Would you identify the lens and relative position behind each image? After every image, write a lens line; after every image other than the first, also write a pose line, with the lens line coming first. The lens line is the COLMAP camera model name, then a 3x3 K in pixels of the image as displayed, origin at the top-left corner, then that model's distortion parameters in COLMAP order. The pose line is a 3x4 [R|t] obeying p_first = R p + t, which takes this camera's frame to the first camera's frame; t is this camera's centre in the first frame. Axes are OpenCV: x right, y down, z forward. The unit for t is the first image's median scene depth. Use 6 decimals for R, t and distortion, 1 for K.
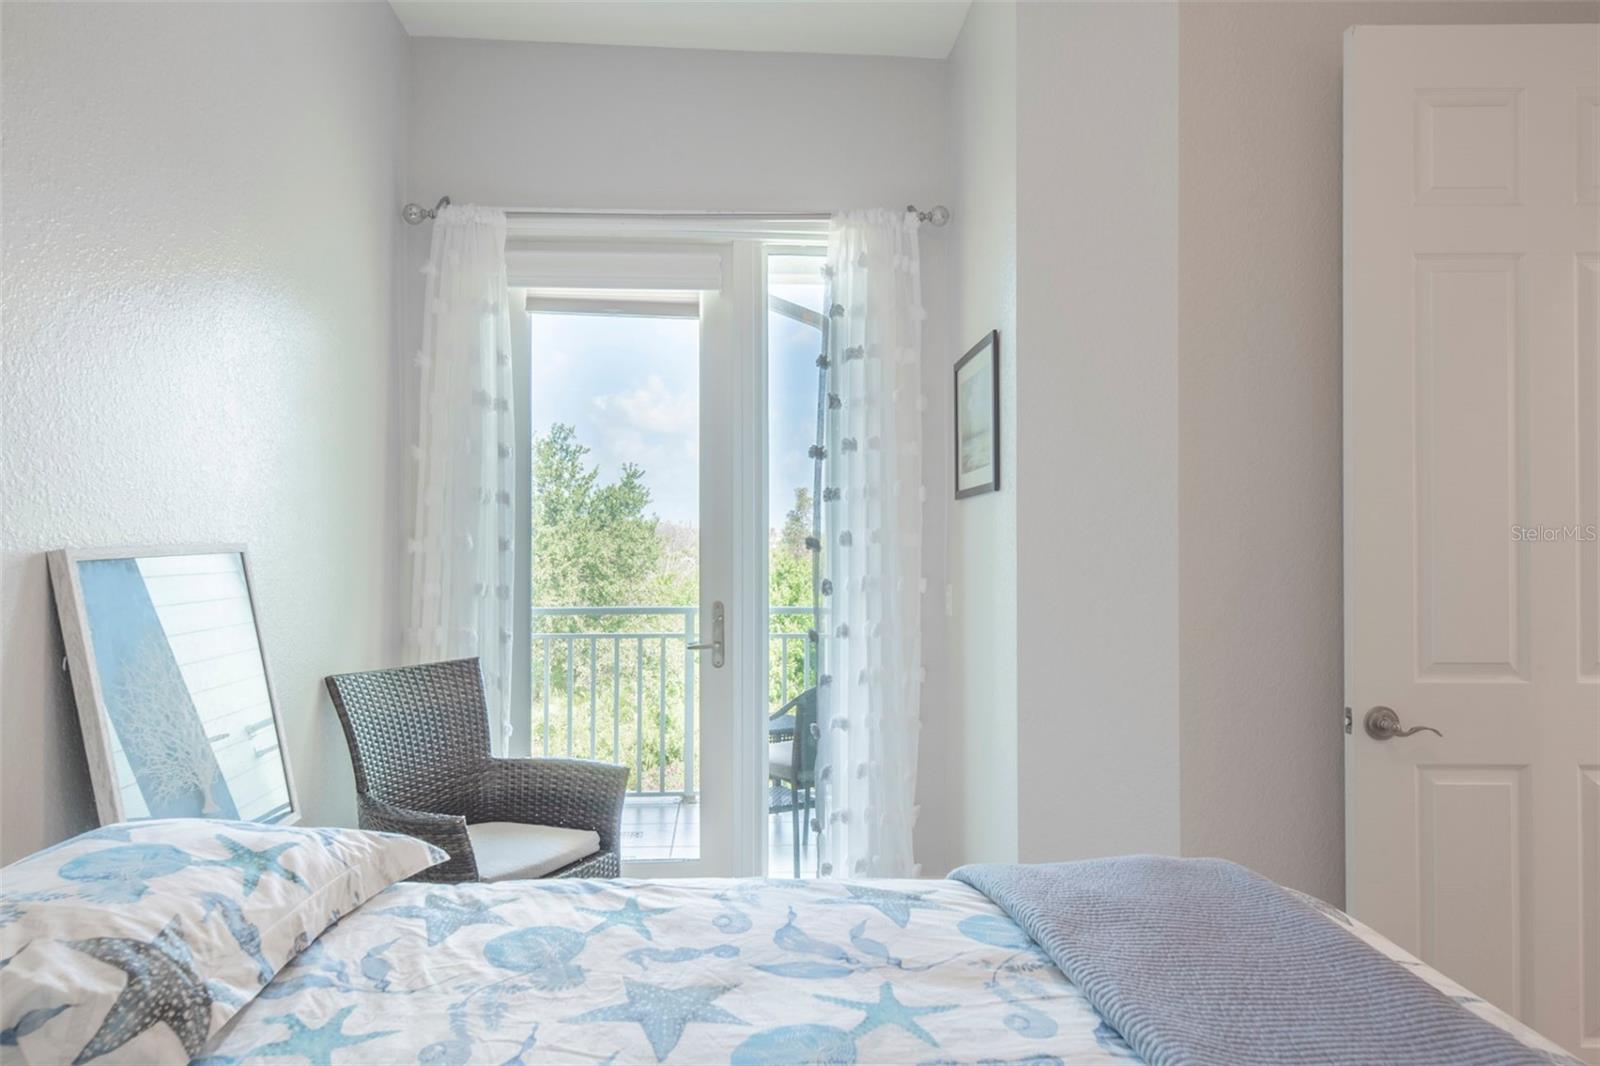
lens RADIAL K [[1042.8, 0, 800.0], [0, 1042.8, 533.0], [0, 0, 1]] dist [0.002462, 0.000501]
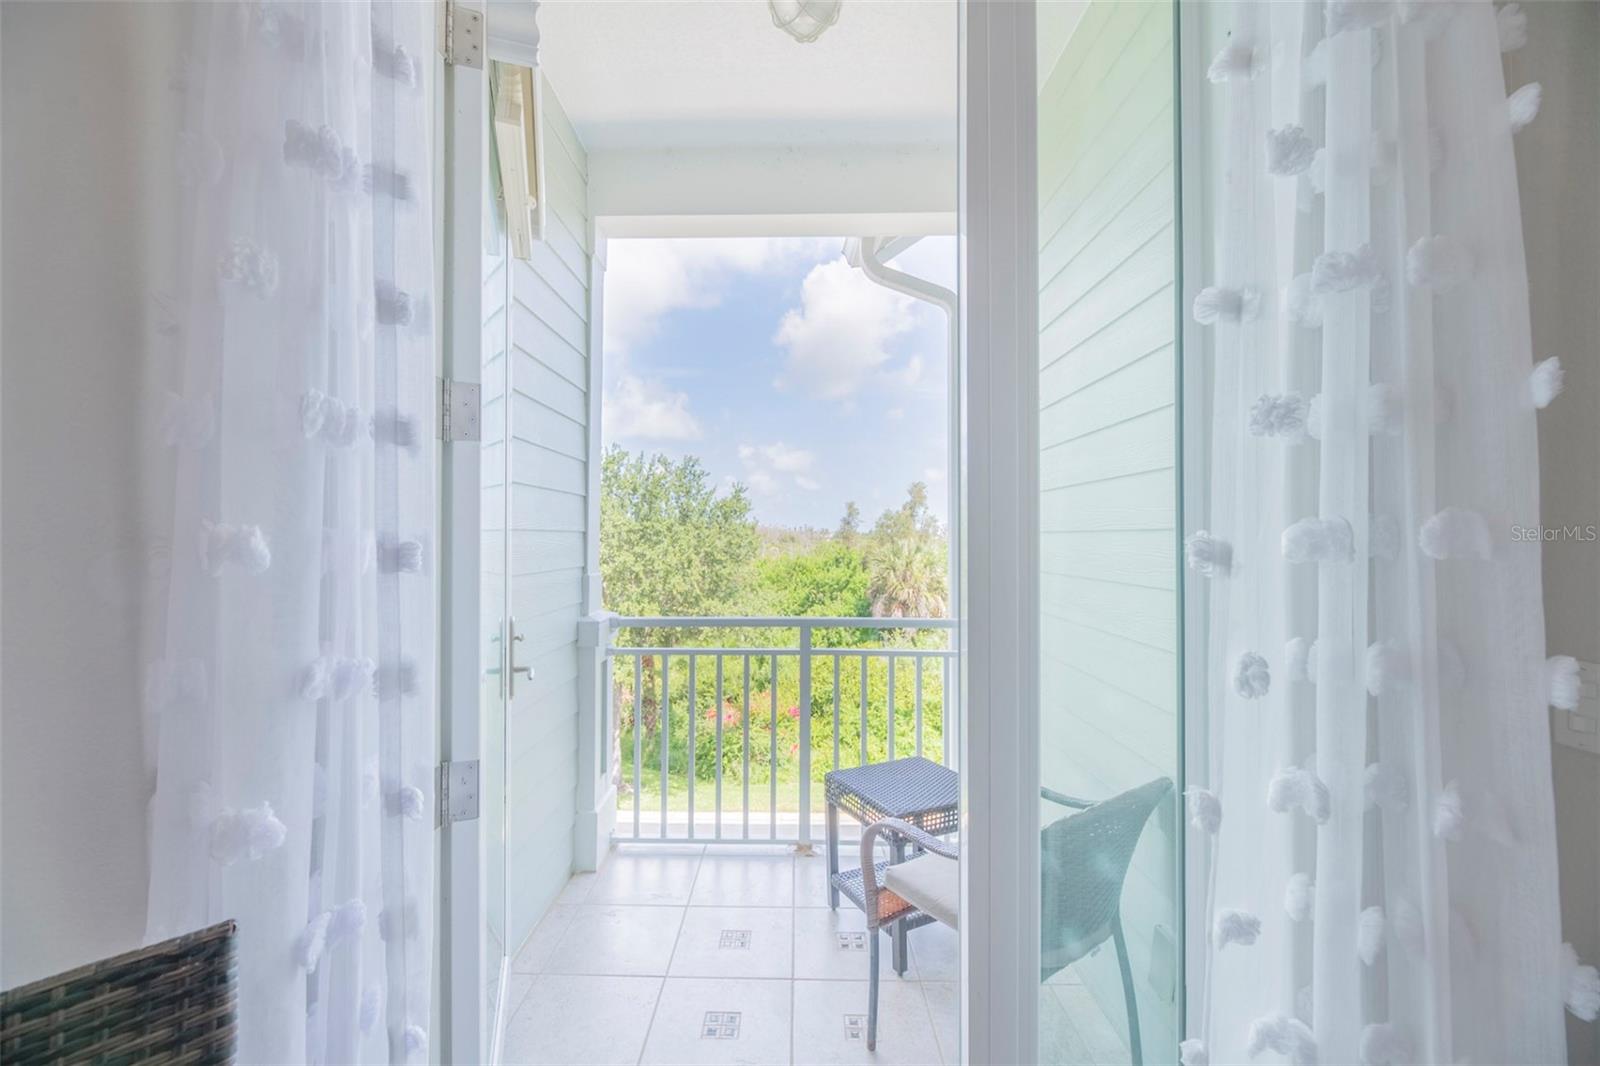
lens RADIAL K [[647.2, 0, 800.0], [0, 647.2, 533.0], [0, 0, 1]] dist [0.002469, 0.000048]
pose [[0.997813, 0.002425, -0.066050, -0.019687], [-0.002316, 0.999996, 0.001729, 0.000417], [0.066054, -0.001572, 0.997815, 0.123757]]
